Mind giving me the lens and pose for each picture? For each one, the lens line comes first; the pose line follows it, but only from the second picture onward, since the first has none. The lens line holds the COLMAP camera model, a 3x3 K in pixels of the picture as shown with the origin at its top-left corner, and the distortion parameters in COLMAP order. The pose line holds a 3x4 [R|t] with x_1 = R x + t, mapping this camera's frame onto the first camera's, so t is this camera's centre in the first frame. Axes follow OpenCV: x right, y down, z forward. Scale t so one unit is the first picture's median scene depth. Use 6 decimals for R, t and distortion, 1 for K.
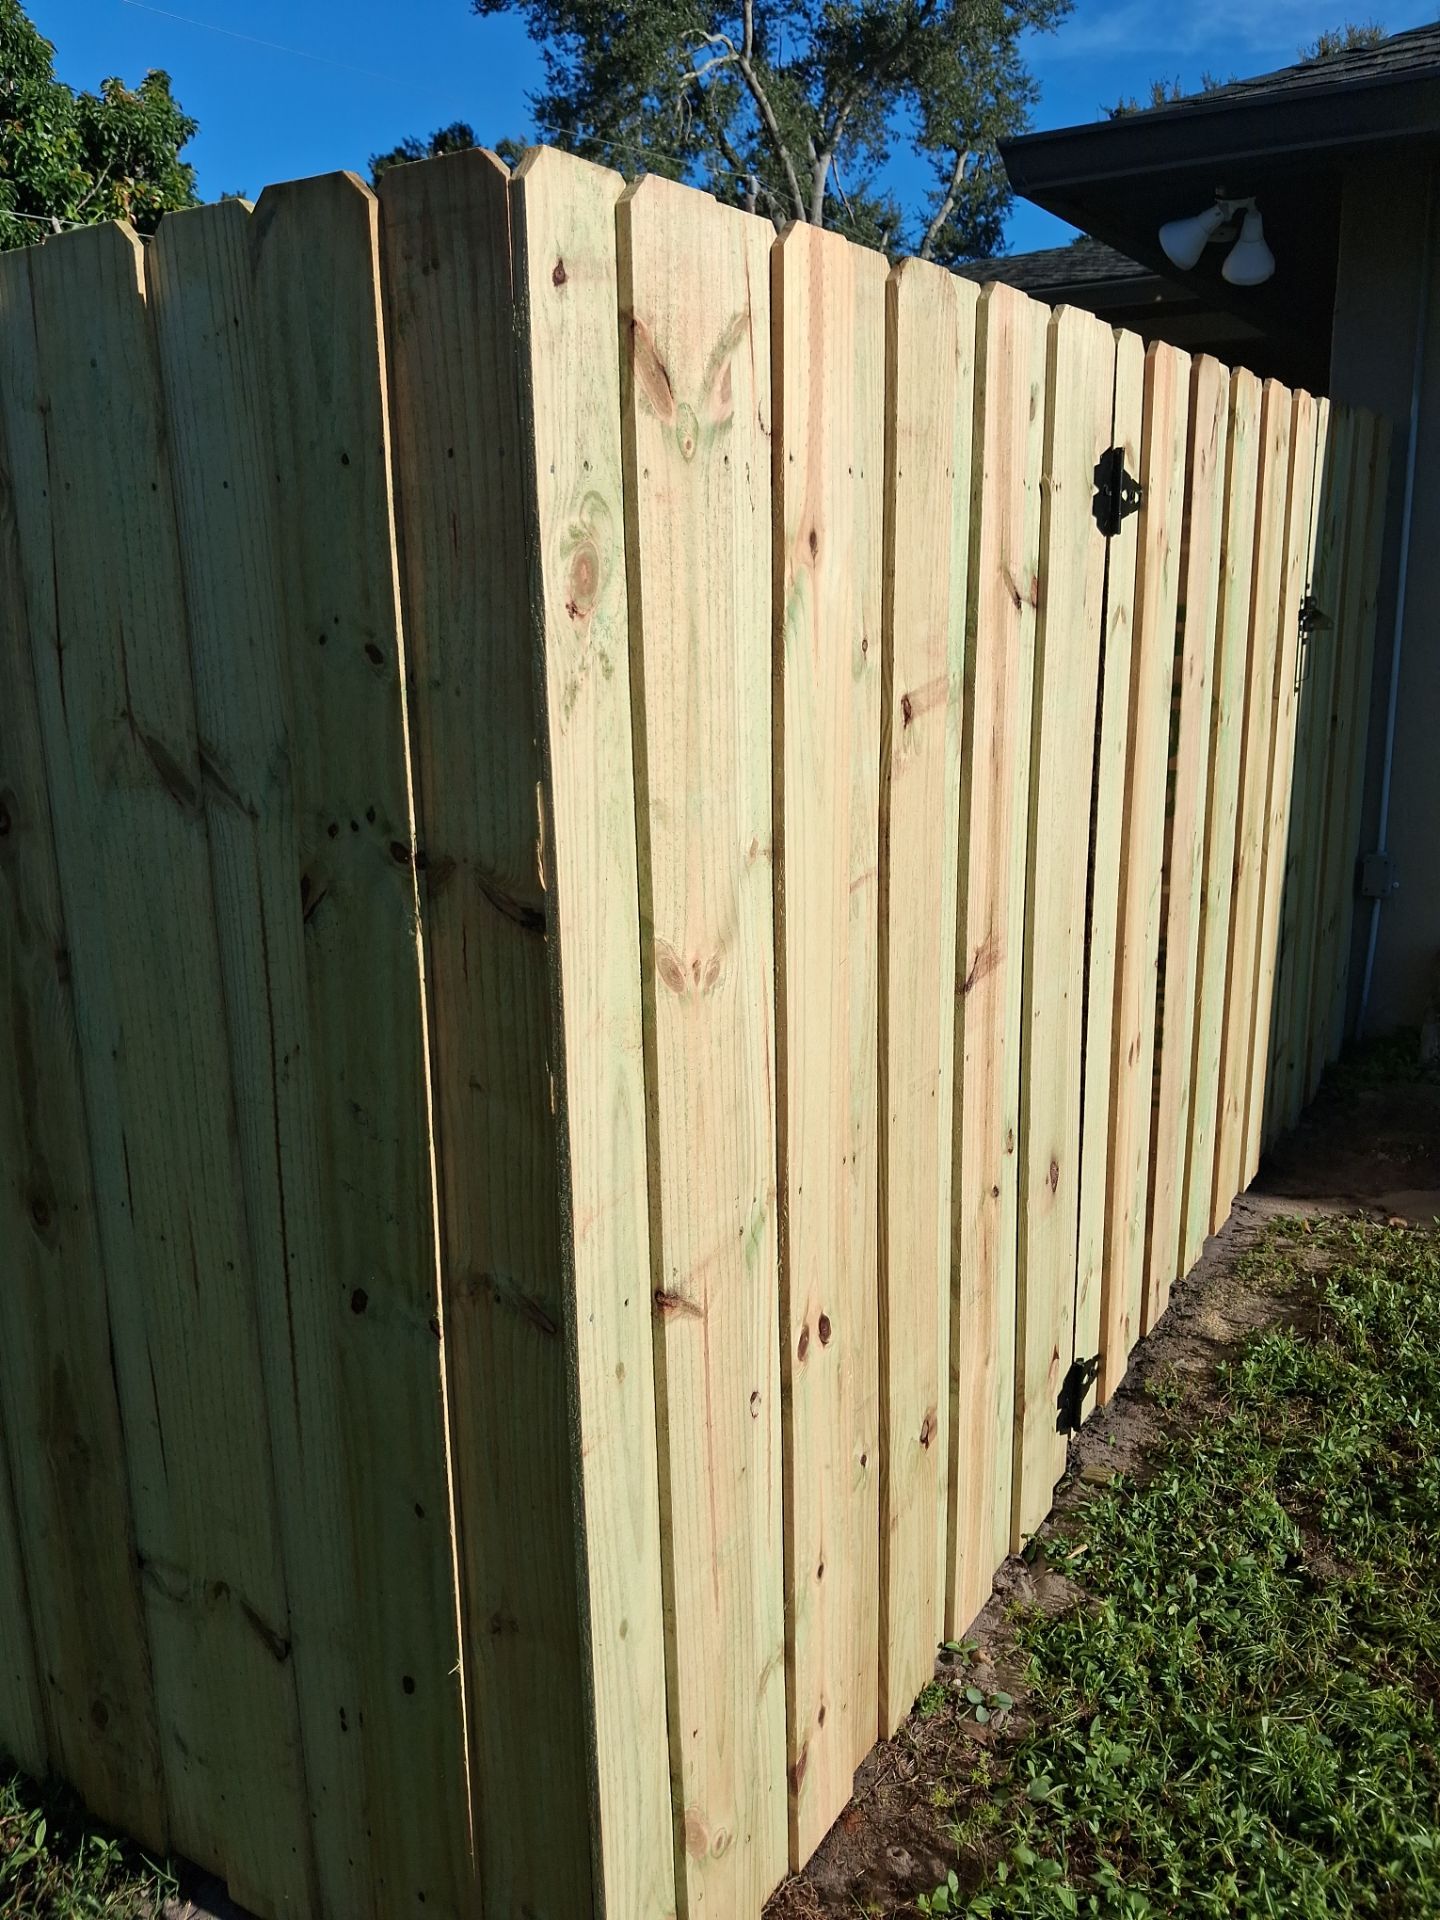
lens RADIAL K [[1638.9, 0, 720.0], [0, 1638.9, 960.0], [0, 0, 1]] dist [0.075317, -0.076784]
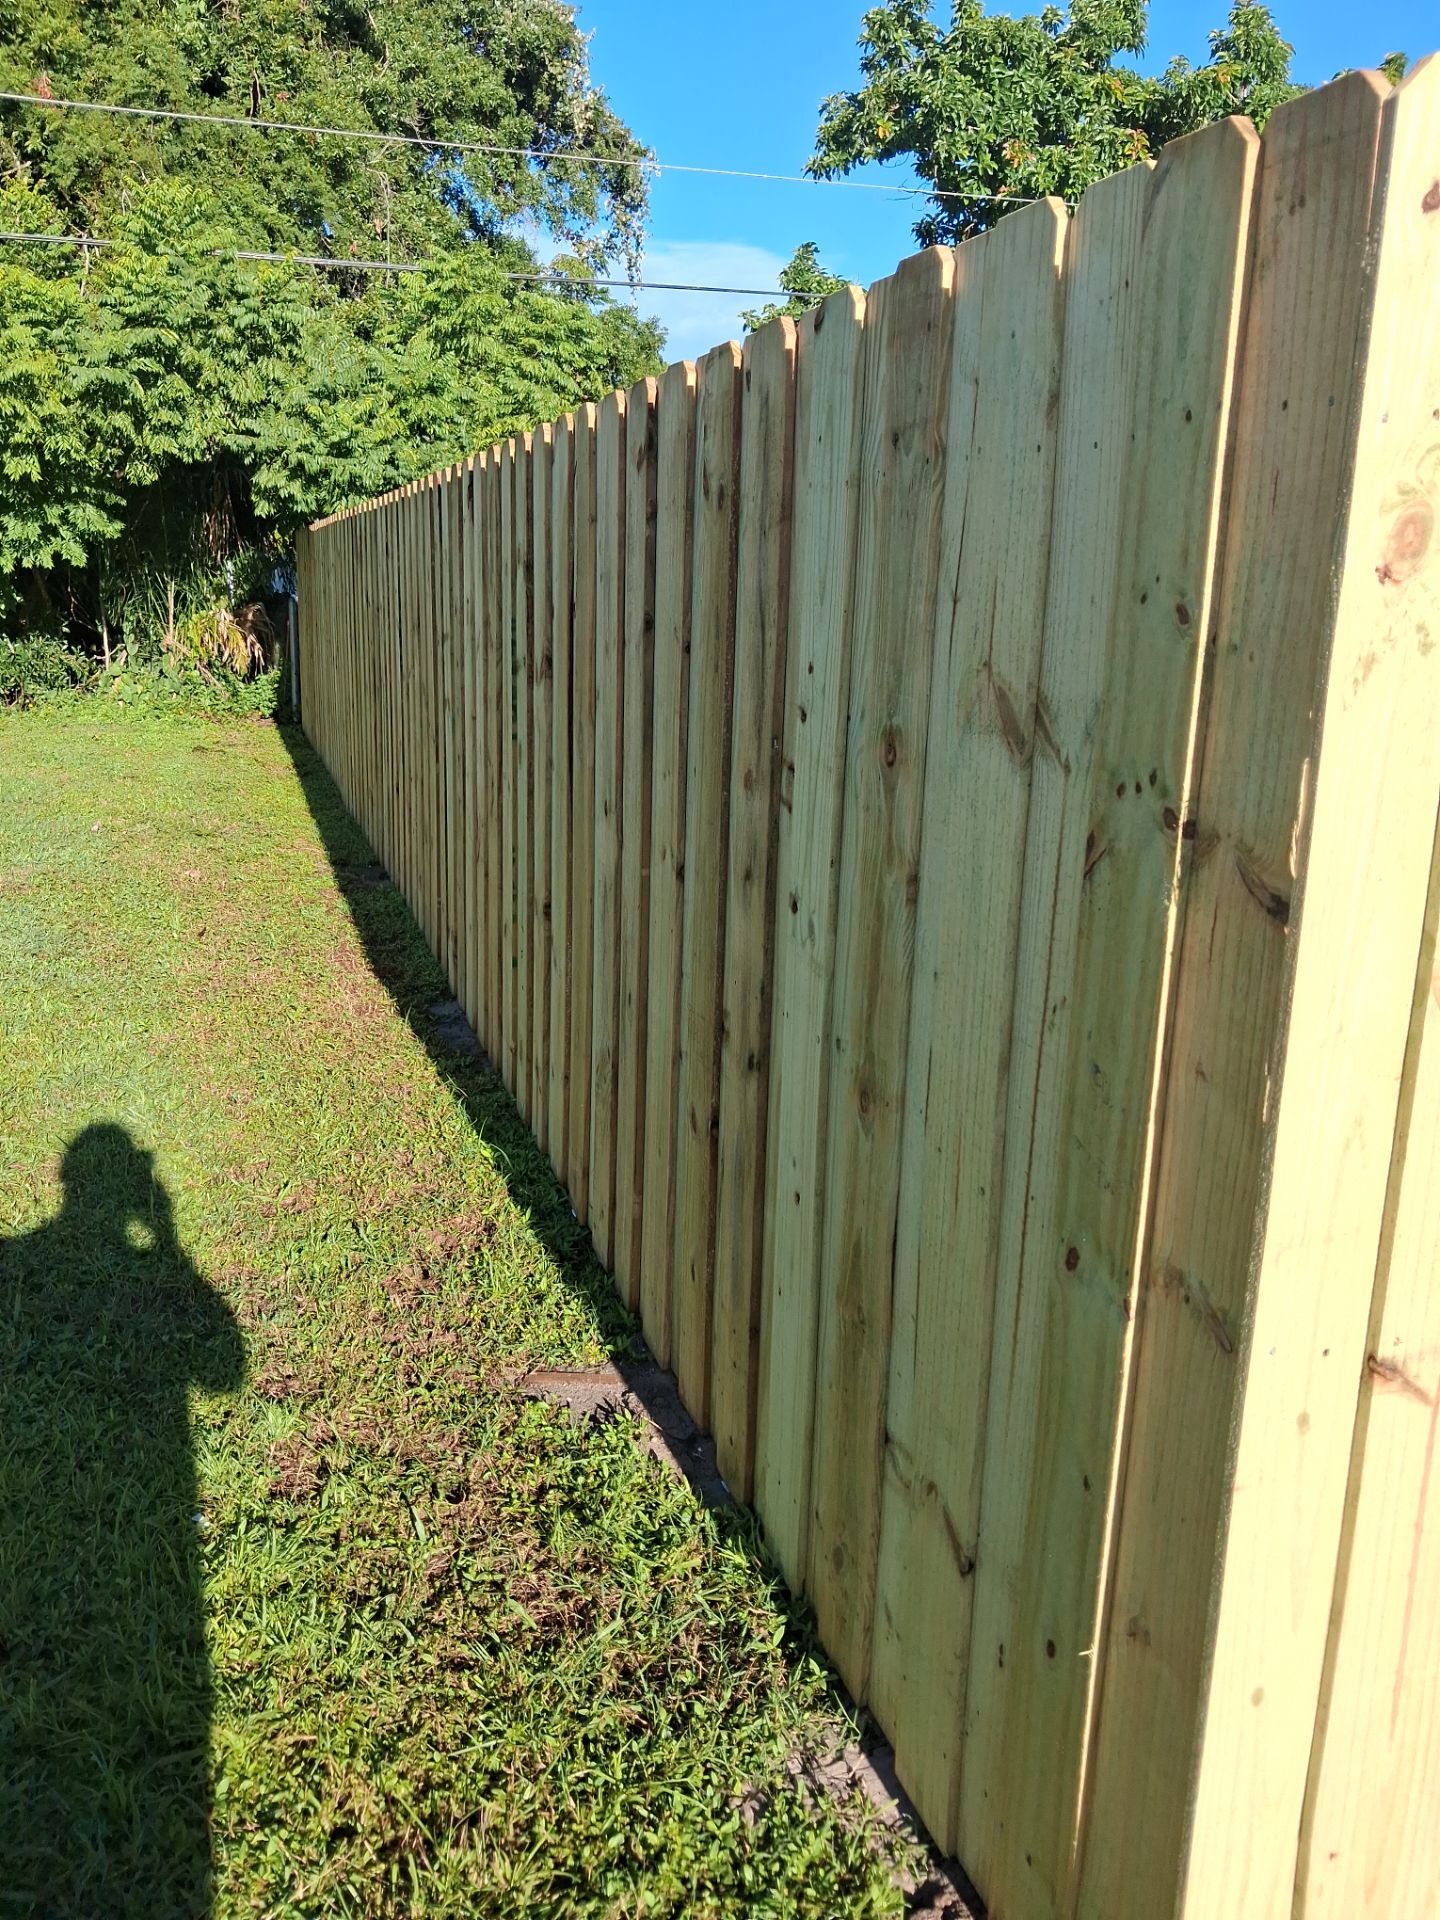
lens RADIAL K [[1659.0, 0, 717.5], [0, 1659.0, 987.4], [0, 0, 1]] dist [0.044141, -0.008383]
pose [[0.739005, 0.199873, -0.643368, 0.252859], [-0.200299, 0.976978, 0.073442, 0.013154], [0.643236, 0.074592, 0.762026, 0.075671]]
